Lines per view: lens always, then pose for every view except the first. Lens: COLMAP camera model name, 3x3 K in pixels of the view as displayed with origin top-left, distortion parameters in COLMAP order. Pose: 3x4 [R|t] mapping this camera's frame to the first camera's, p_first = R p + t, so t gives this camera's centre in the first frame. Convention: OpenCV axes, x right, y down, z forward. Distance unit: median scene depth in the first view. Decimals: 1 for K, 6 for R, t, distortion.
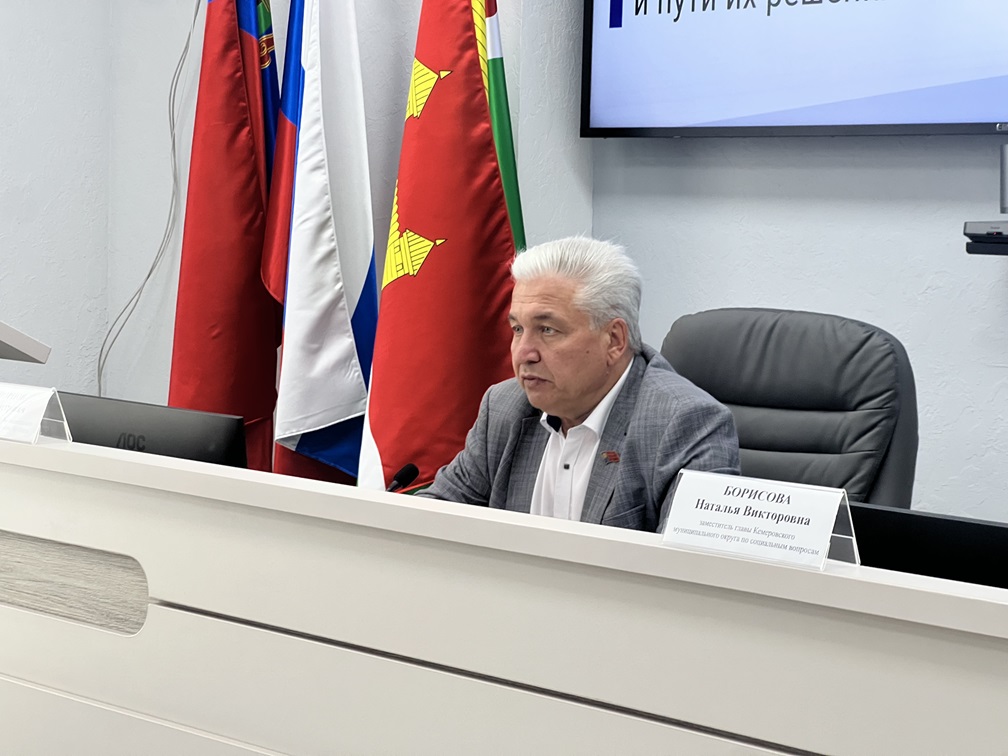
lens RADIAL K [[2235.6, 0, 496.3], [0, 2235.6, 376.8], [0, 0, 1]] dist [0.038594, 0.000000]
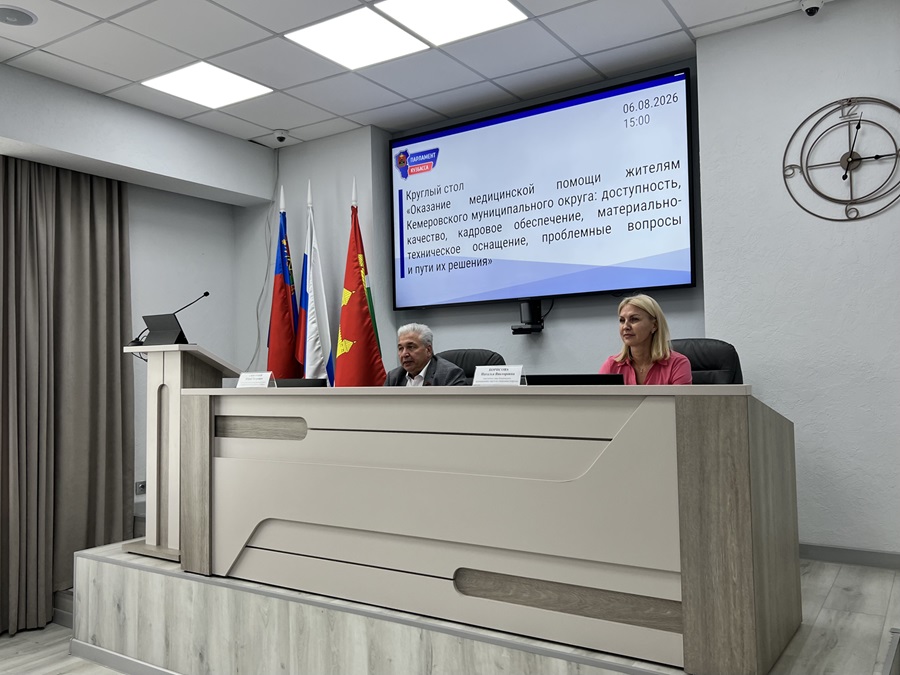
lens RADIAL K [[757.0, 0, 448.9], [0, 757.0, 339.1], [0, 0, 1]] dist [0.035459, -0.039366]
pose [[0.979791, -0.041366, 0.195699, -0.106165], [0.064453, 0.991489, -0.113115, 0.070076], [-0.189354, 0.123442, 0.974119, -0.117597]]
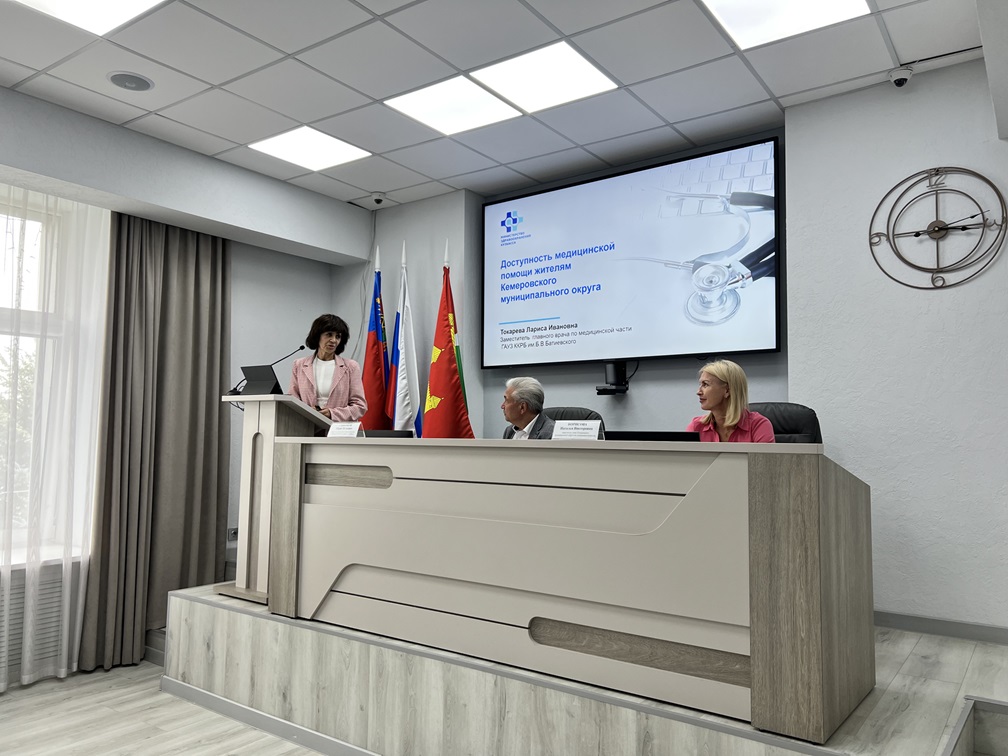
lens RADIAL K [[757.7, 0, 502.9], [0, 757.7, 385.0], [0, 0, 1]] dist [0.037862, -0.045210]
pose [[0.989180, -0.010063, 0.146362, -0.101415], [0.030885, 0.989571, -0.140699, 0.082762], [-0.143420, 0.143697, 0.979174, -0.140626]]
